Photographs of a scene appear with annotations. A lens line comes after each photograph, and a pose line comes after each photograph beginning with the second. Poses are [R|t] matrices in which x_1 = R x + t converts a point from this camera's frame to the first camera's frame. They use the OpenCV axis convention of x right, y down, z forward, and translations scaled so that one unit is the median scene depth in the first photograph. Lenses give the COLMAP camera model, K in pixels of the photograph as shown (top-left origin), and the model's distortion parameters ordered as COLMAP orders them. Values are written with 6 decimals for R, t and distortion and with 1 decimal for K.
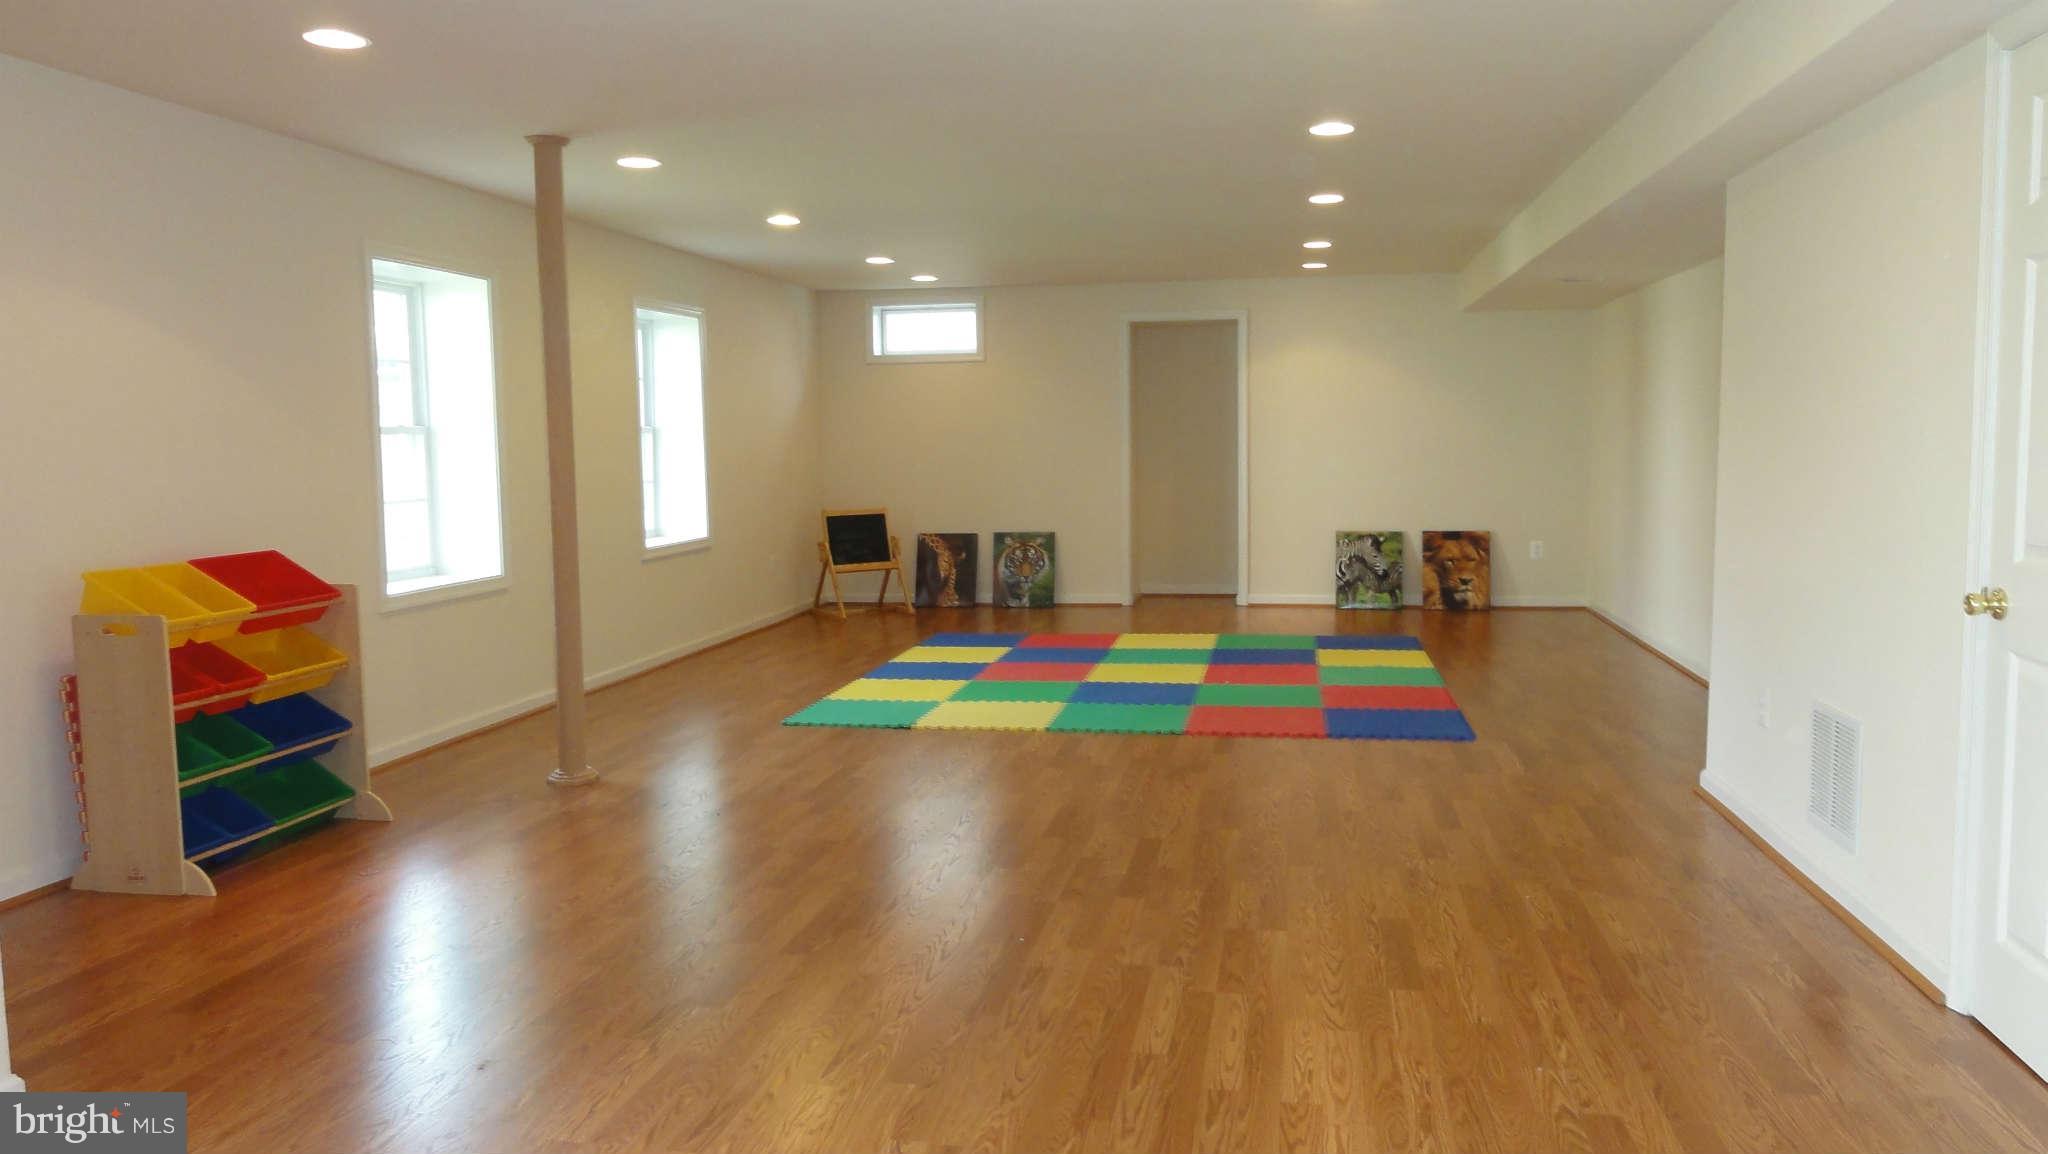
lens RADIAL K [[1477.0, 0, 1065.3], [0, 1477.0, 582.4], [0, 0, 1]] dist [0.003934, -0.001168]
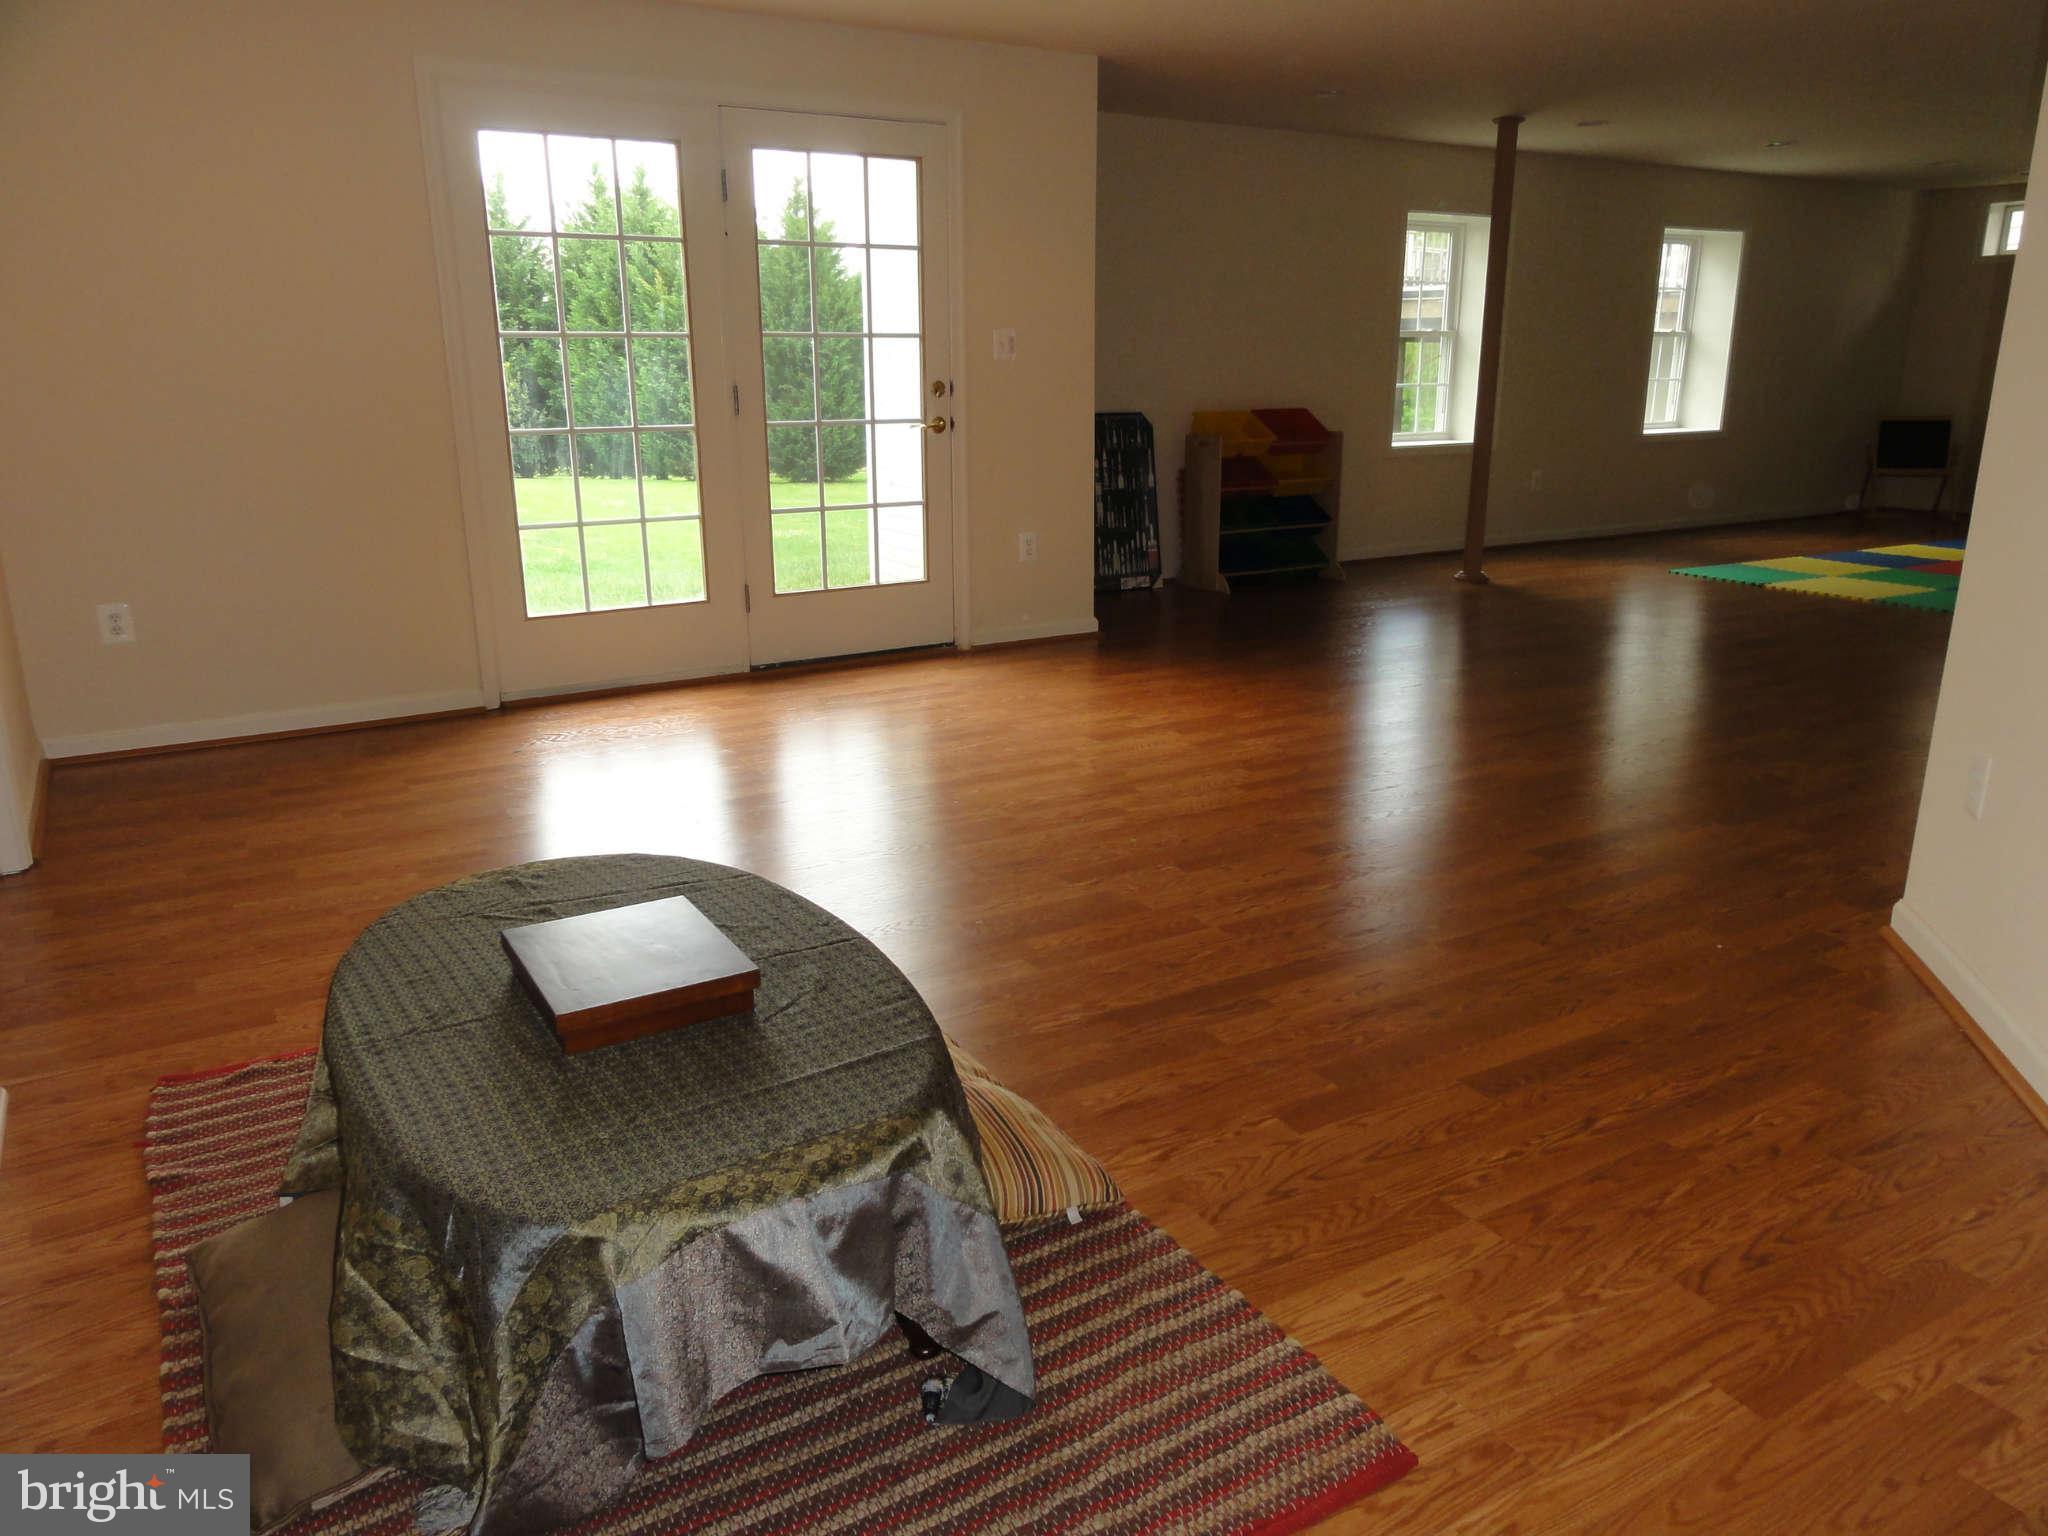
lens RADIAL K [[1459.4, 0, 1036.3], [0, 1459.4, 768.2], [0, 0, 1]] dist [-0.004325, 0.017300]
pose [[0.641252, 0.211744, -0.737537, 0.348531], [-0.078843, 0.974267, 0.211159, 0.030967], [0.763269, -0.077257, 0.641445, -0.192054]]
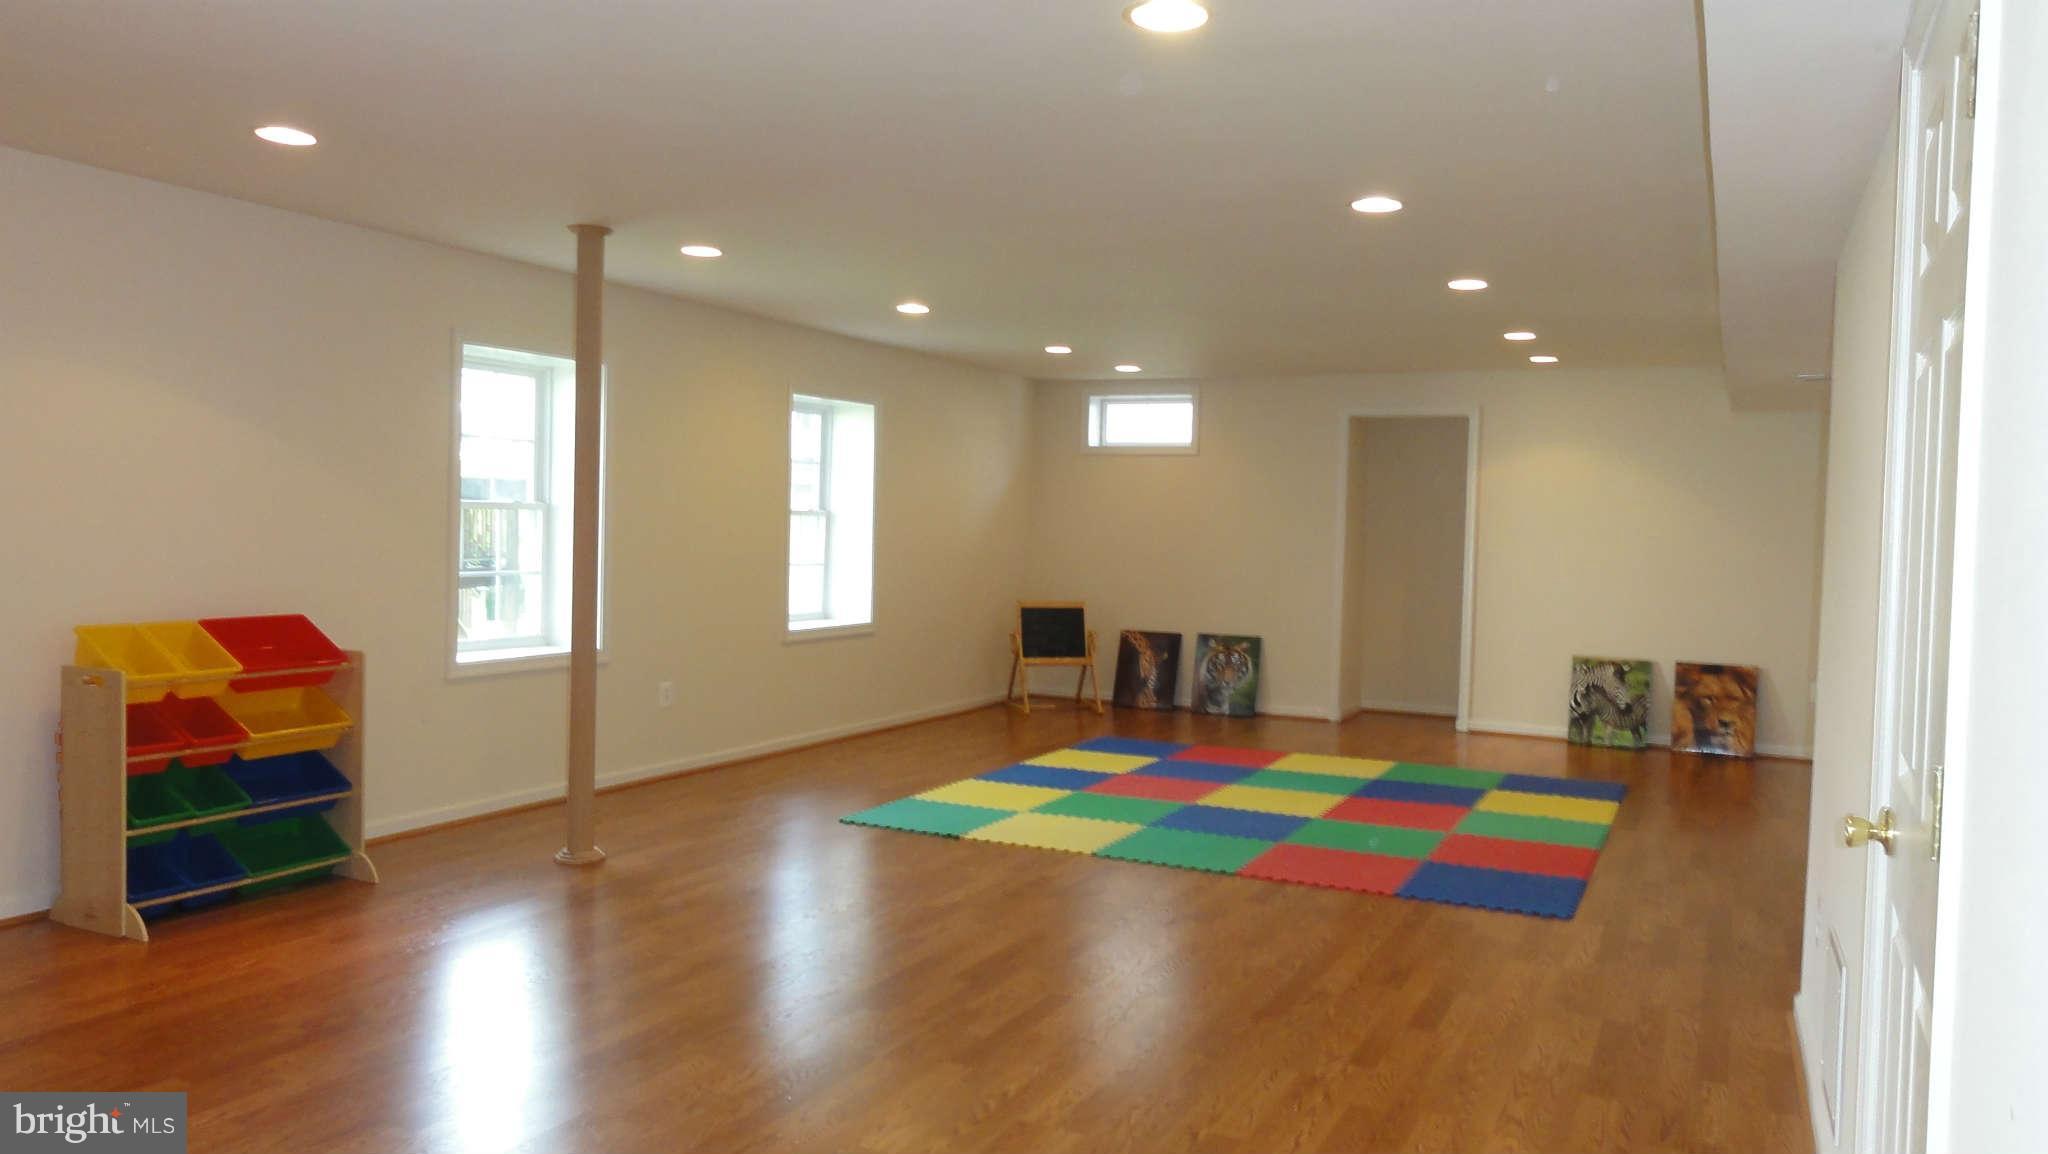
lens RADIAL K [[1477.0, 0, 1072.1], [0, 1477.0, 596.5], [0, 0, 1]] dist [0.003934, -0.001168]
pose [[0.960488, 0.053493, -0.273133, 0.176287], [-0.067188, 0.996896, -0.041032, -0.017705], [0.270091, 0.057762, 0.961101, 0.081988]]
